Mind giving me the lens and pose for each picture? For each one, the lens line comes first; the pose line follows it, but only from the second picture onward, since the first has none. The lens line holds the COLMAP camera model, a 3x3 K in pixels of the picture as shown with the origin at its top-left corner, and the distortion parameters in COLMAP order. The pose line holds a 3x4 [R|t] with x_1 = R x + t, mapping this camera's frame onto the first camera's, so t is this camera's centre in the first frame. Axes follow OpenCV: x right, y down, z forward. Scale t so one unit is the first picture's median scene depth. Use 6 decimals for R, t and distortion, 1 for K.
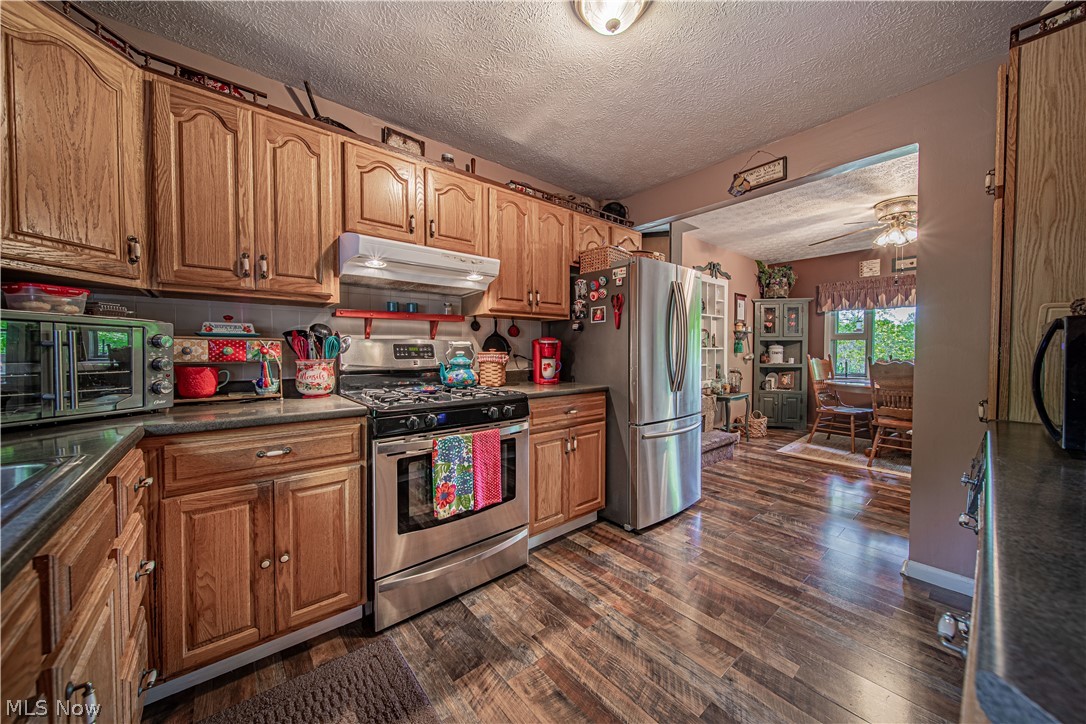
lens RADIAL K [[380.9, 0, 545.9], [0, 380.9, 357.0], [0, 0, 1]] dist [0.000872, 0.000080]
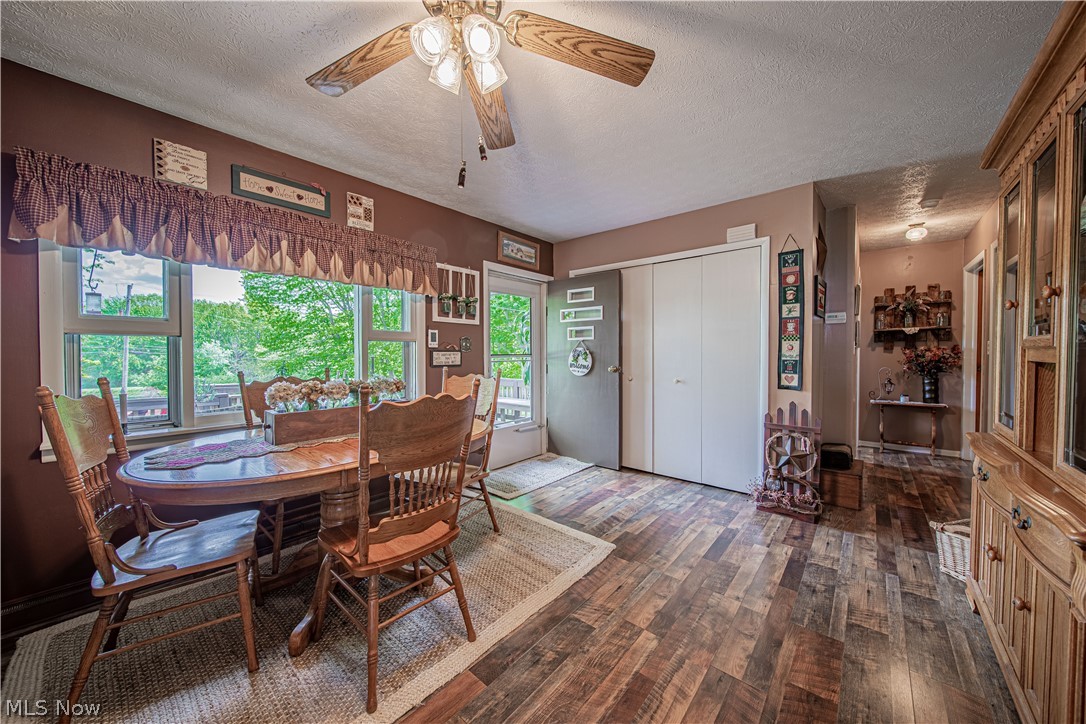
lens RADIAL K [[380.9, 0, 545.8], [0, 380.9, 357.5], [0, 0, 1]] dist [0.000872, 0.000080]
pose [[-0.162607, -0.020491, 0.986478, 0.363384], [0.018899, 0.999536, 0.023877, -0.024404], [-0.986510, 0.022526, -0.162144, 0.668810]]
